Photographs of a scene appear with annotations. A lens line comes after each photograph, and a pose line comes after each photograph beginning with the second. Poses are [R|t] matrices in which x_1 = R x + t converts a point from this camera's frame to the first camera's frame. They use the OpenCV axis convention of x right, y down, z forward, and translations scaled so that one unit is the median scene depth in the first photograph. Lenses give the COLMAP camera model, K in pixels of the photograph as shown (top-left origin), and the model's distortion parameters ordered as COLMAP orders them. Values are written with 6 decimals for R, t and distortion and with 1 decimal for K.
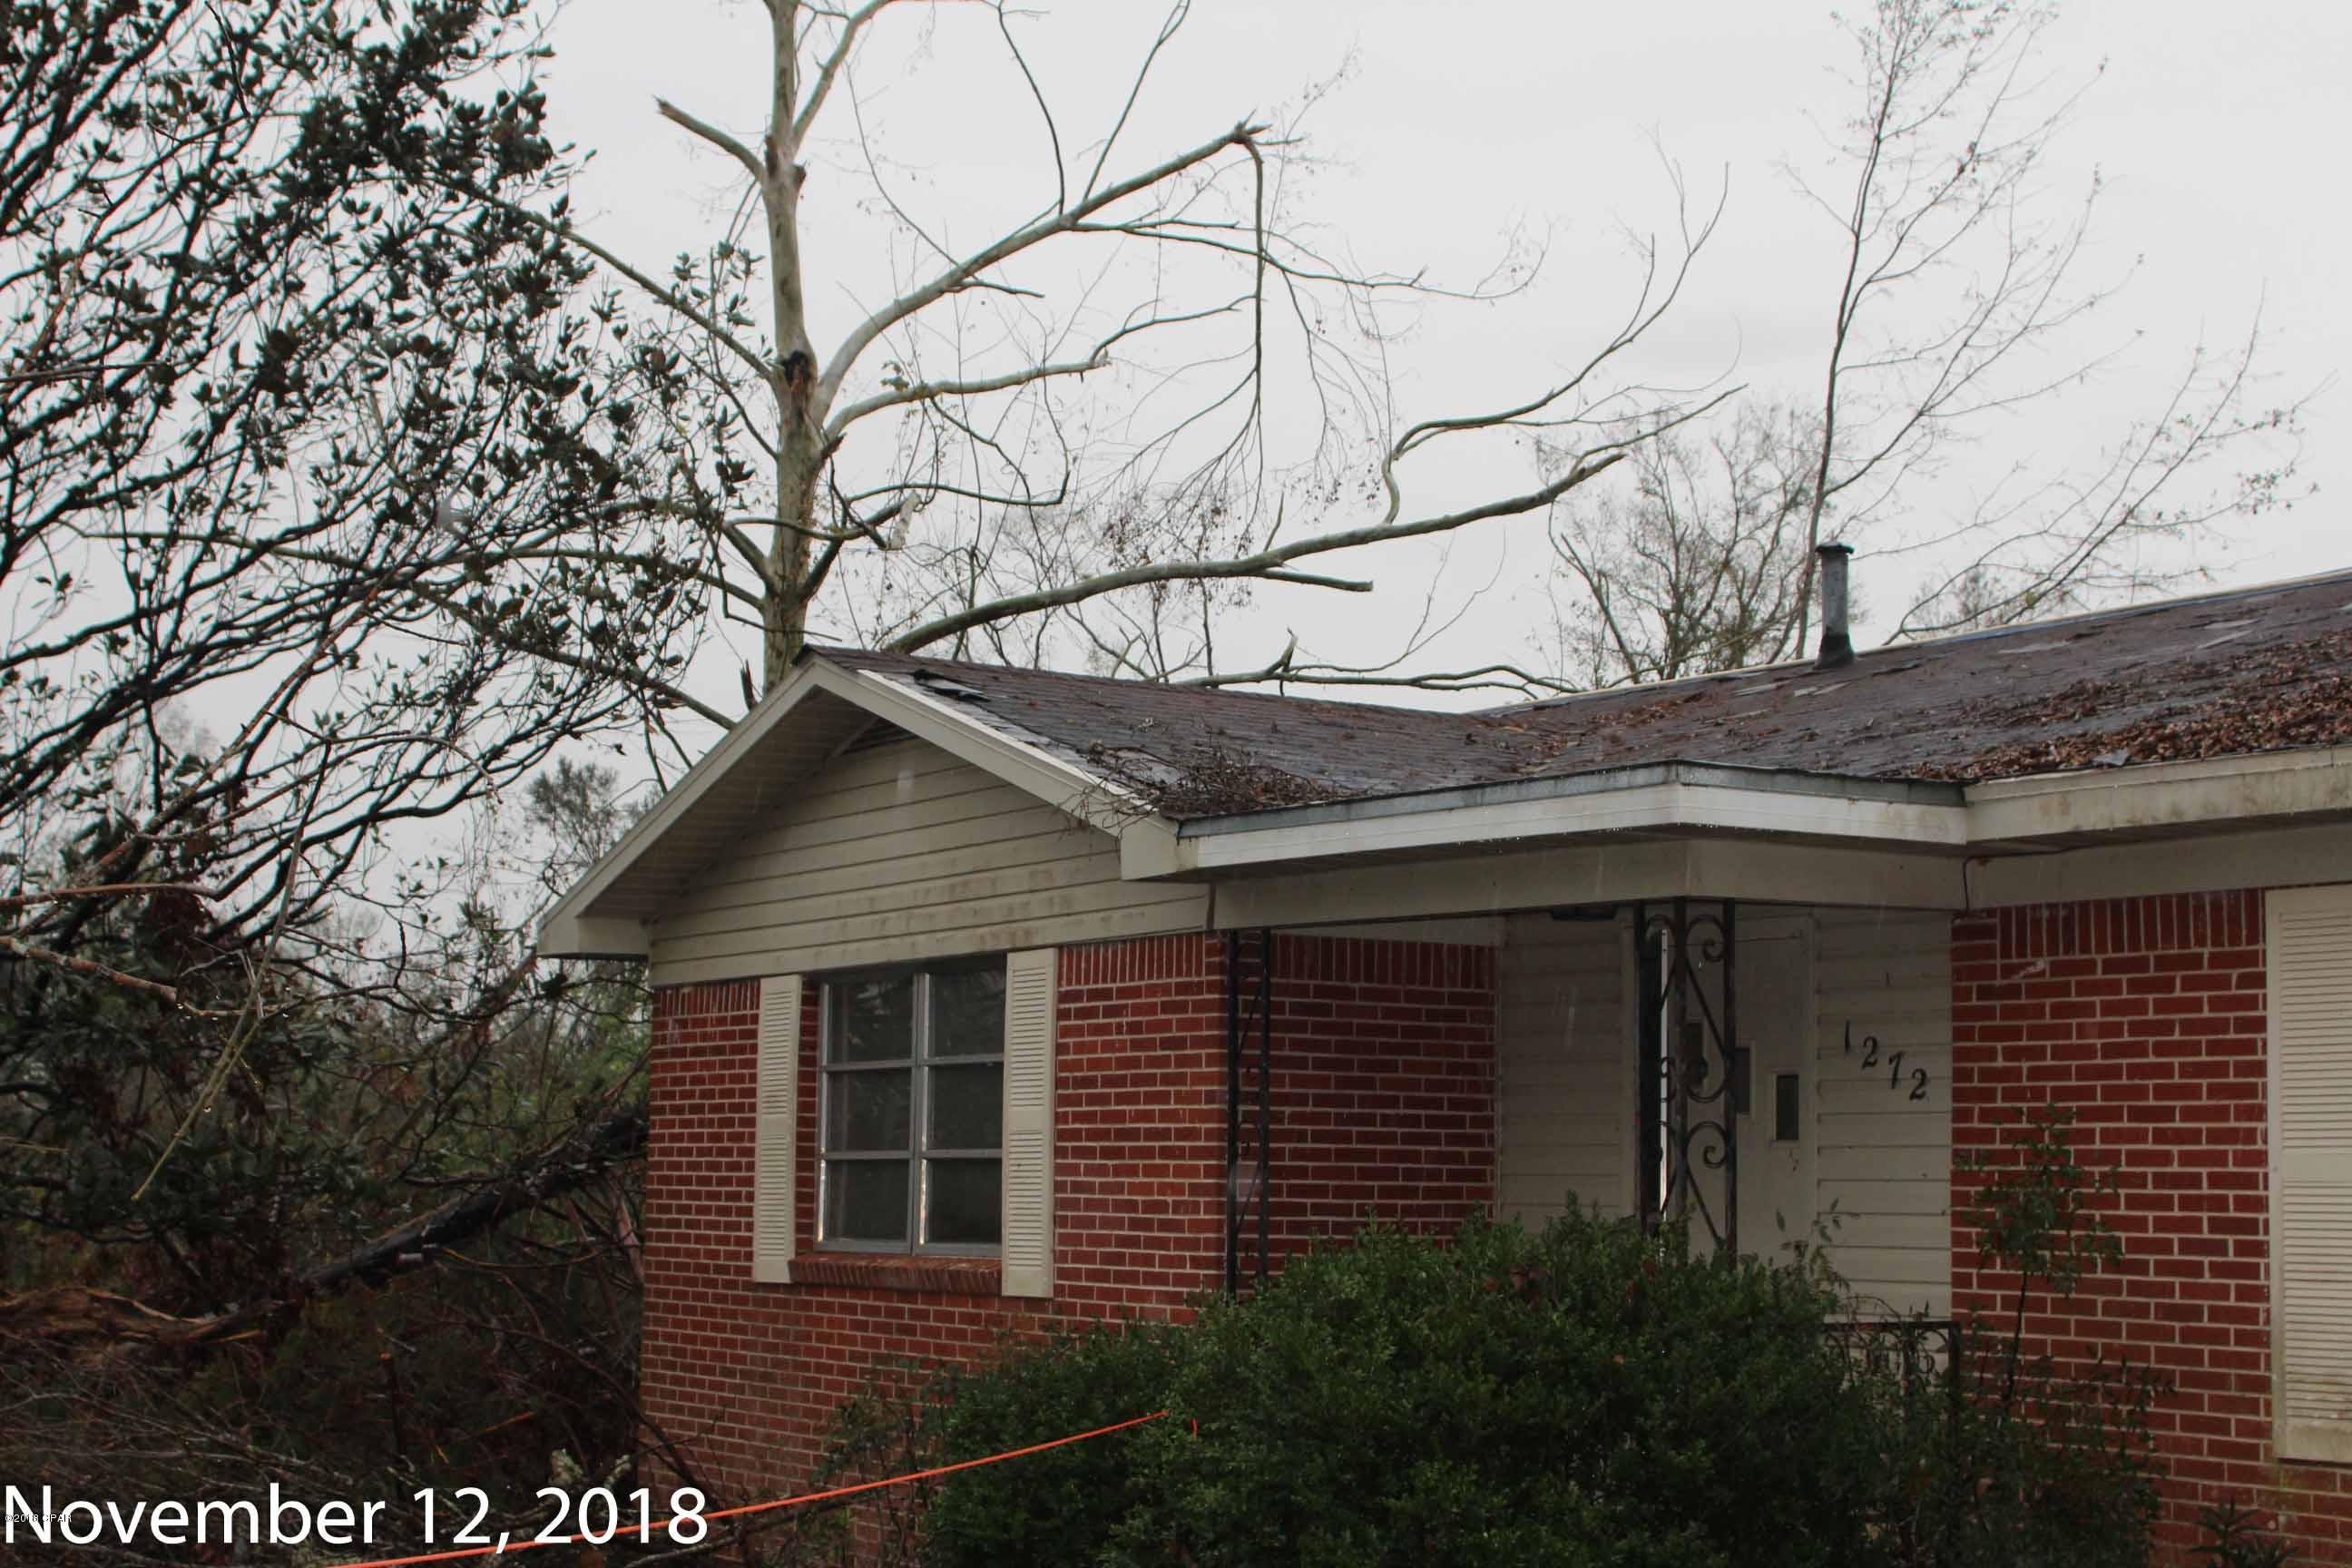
lens RADIAL K [[3572.0, 0, 1176.0], [0, 3572.0, 784.0], [0, 0, 1]] dist [-0.055866, 0.045943]
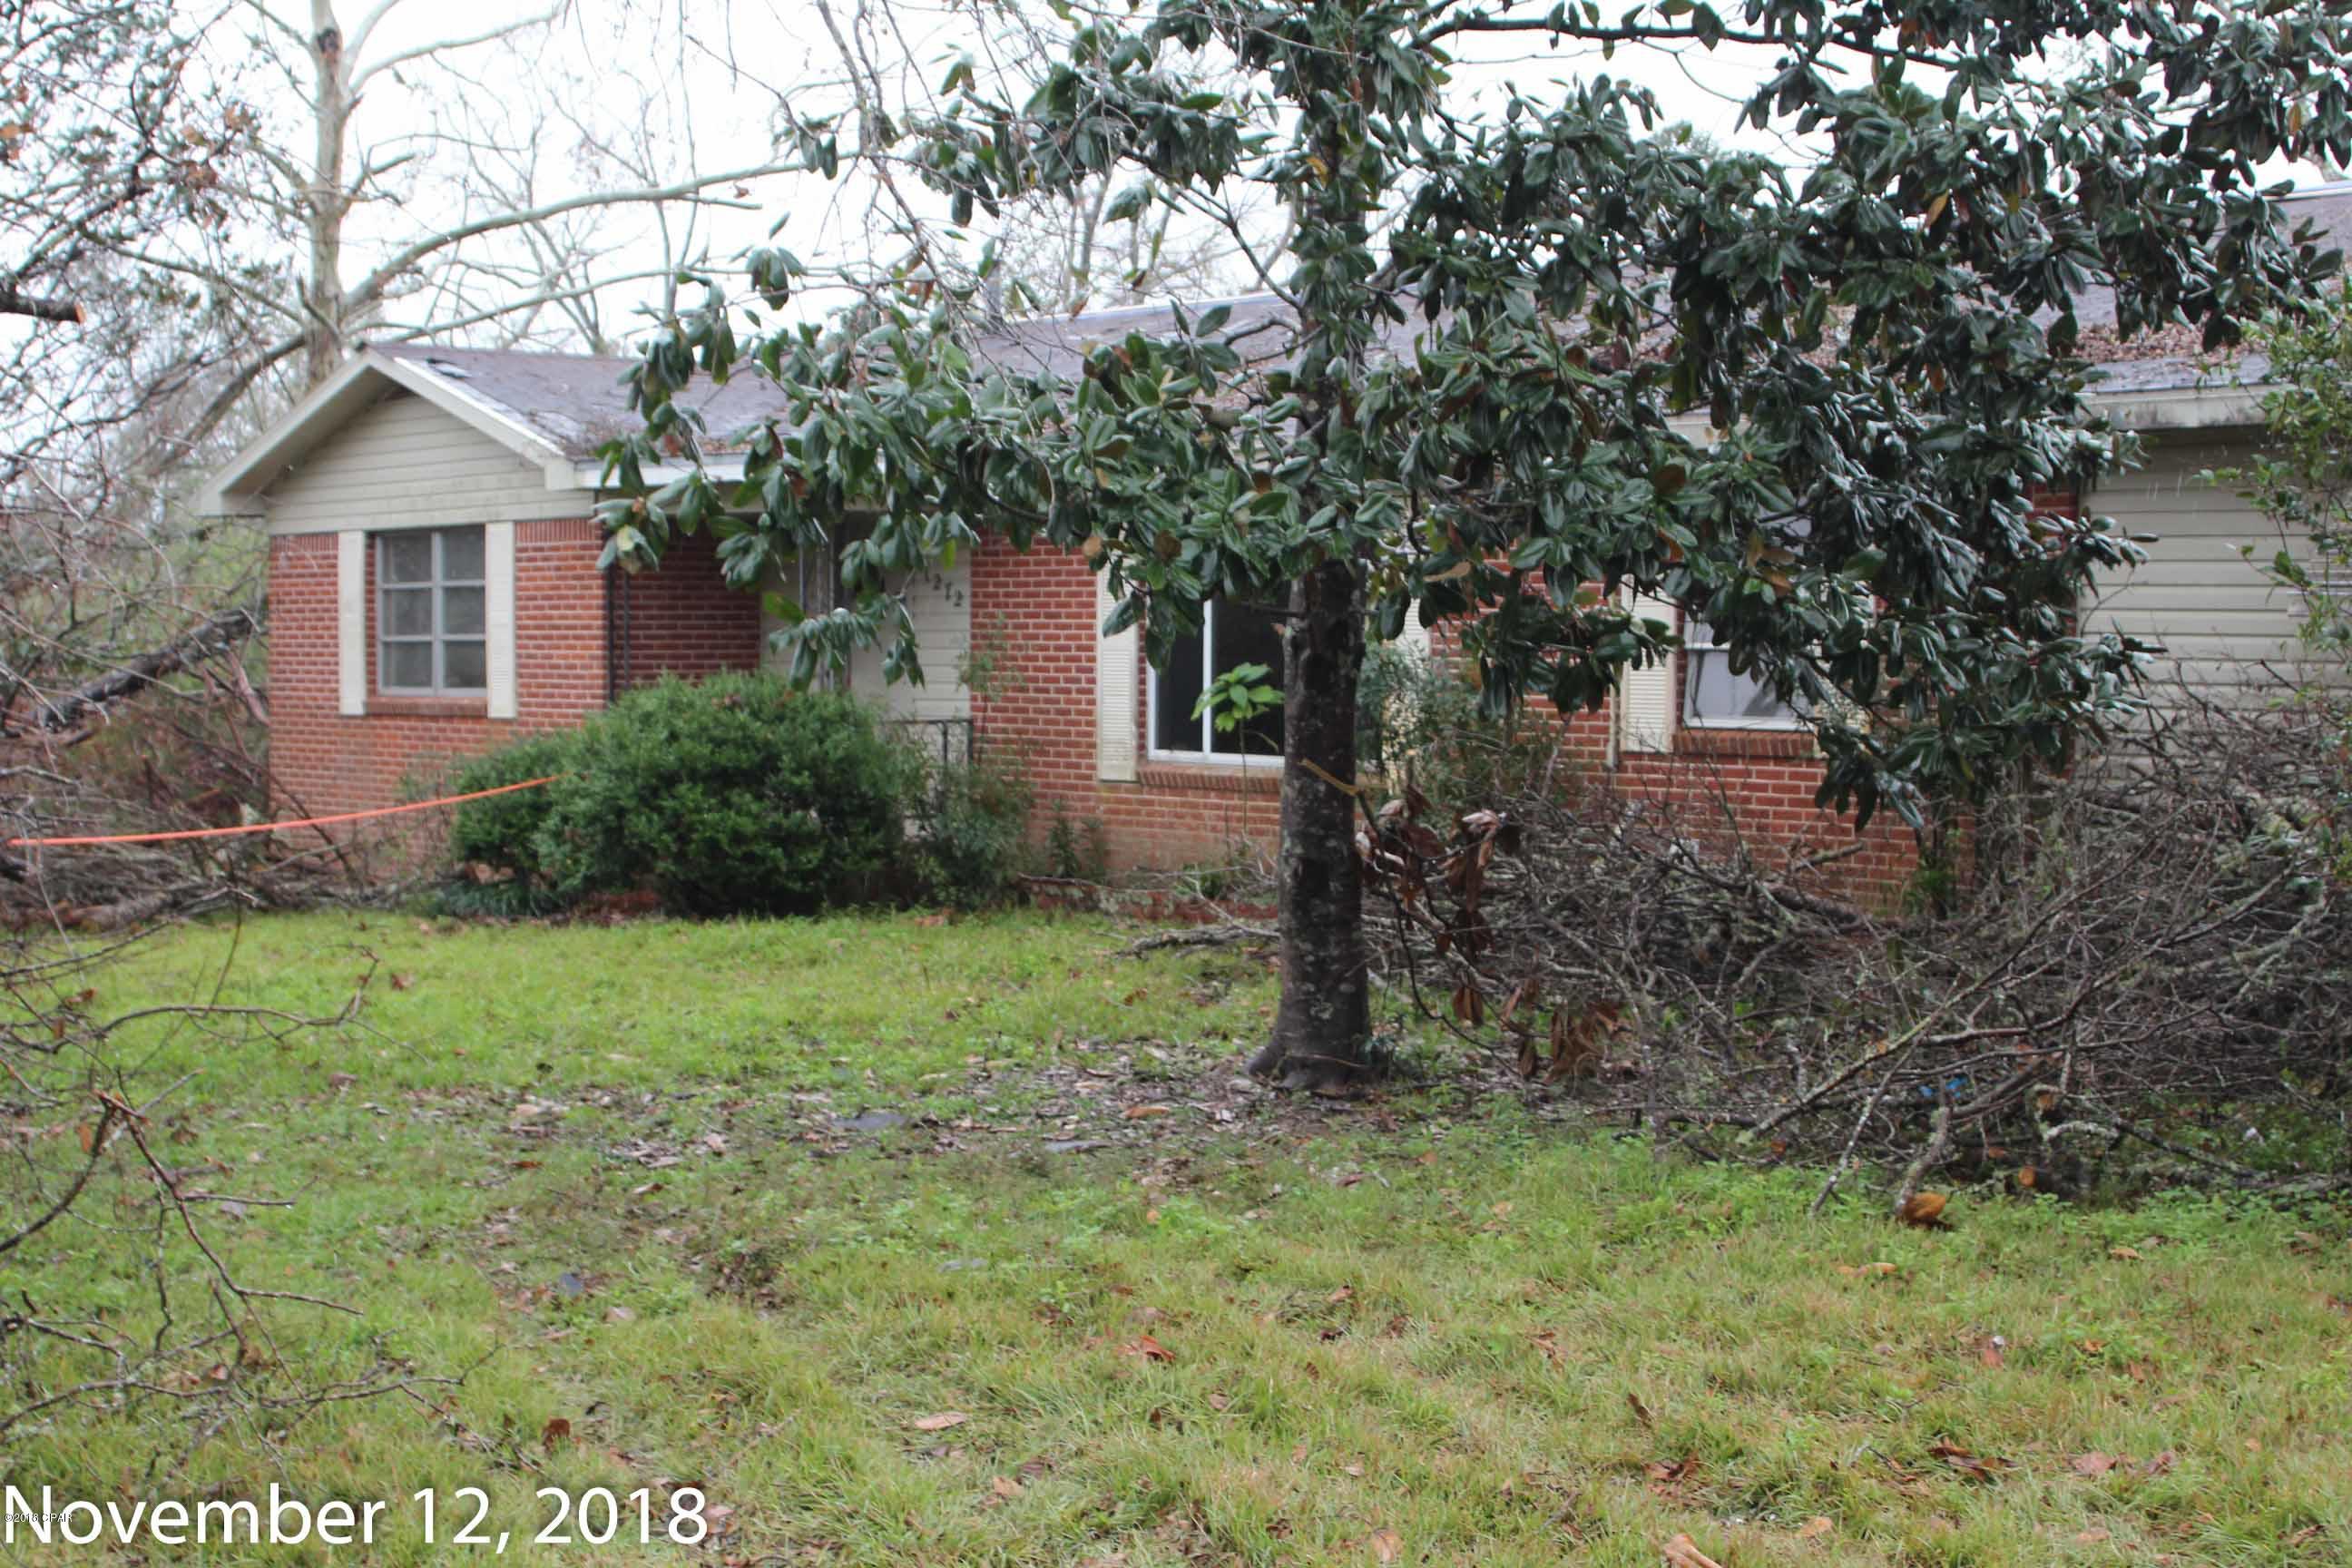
lens RADIAL K [[3572.0, 0, 1176.0], [0, 3572.0, 784.0], [0, 0, 1]] dist [-0.055866, 0.045943]
pose [[0.991104, -0.020874, 0.131440, 0.054186], [0.000163, 0.987813, 0.155647, -0.096080], [-0.133087, -0.154241, 0.979029, -0.756509]]
